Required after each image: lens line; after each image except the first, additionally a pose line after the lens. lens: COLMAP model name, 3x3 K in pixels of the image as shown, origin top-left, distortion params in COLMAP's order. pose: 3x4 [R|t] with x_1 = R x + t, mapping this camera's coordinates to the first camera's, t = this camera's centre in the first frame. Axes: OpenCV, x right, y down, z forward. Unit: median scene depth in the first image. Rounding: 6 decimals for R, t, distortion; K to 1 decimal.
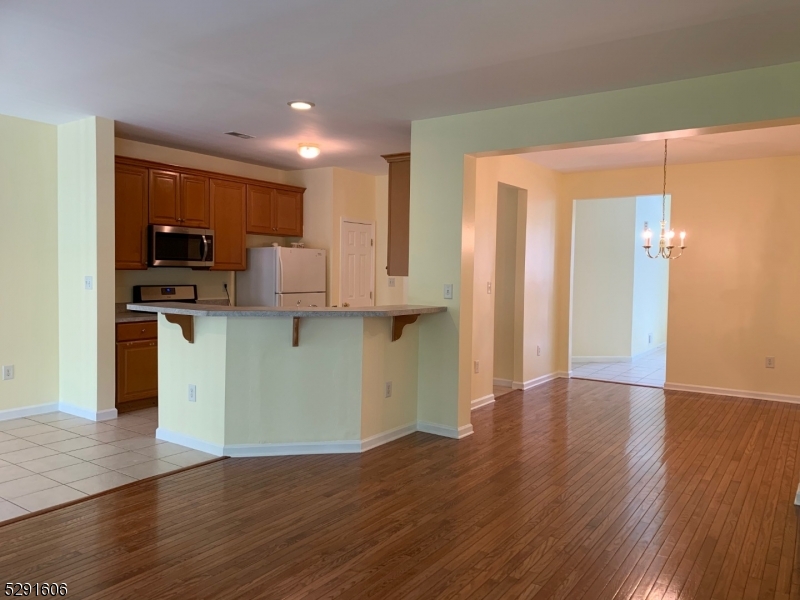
lens RADIAL K [[617.1, 0, 401.6], [0, 617.1, 297.3], [0, 0, 1]] dist [0.034876, -0.030891]
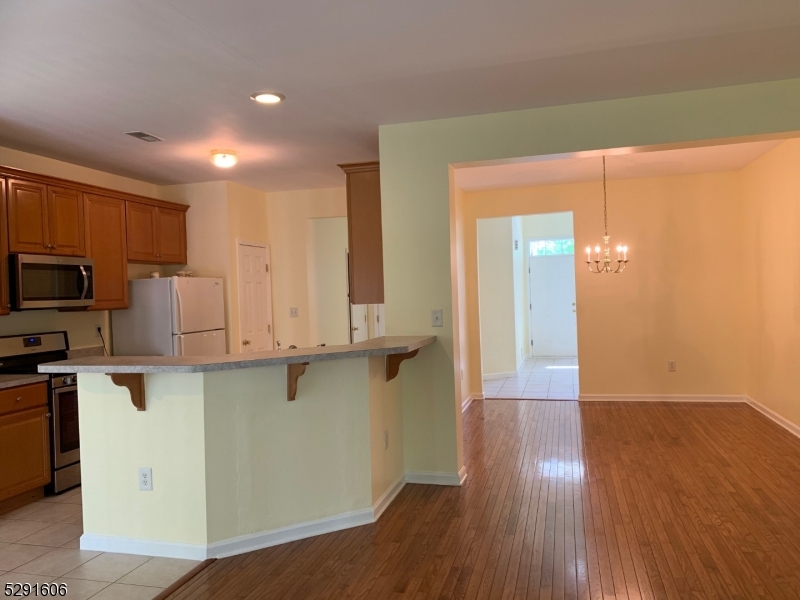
lens RADIAL K [[617.1, 0, 401.5], [0, 617.1, 299.7], [0, 0, 1]] dist [0.034876, -0.030891]
pose [[0.941376, -0.052442, 0.333258, -0.253748], [0.064285, 0.997628, -0.024601, -0.016818], [-0.331178, 0.044582, 0.942515, 0.178824]]
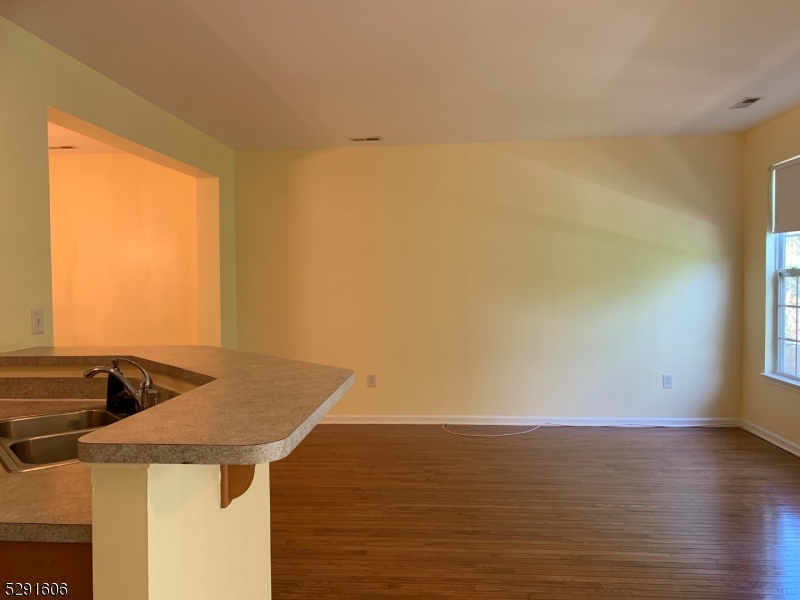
lens RADIAL K [[617.1, 0, 400.5], [0, 617.1, 300.6], [0, 0, 1]] dist [0.034876, -0.030891]
pose [[-0.495131, -0.037768, 0.867997, -0.610682], [0.048199, 0.996322, 0.070846, -0.054266], [-0.867481, 0.076915, -0.491489, 0.951034]]
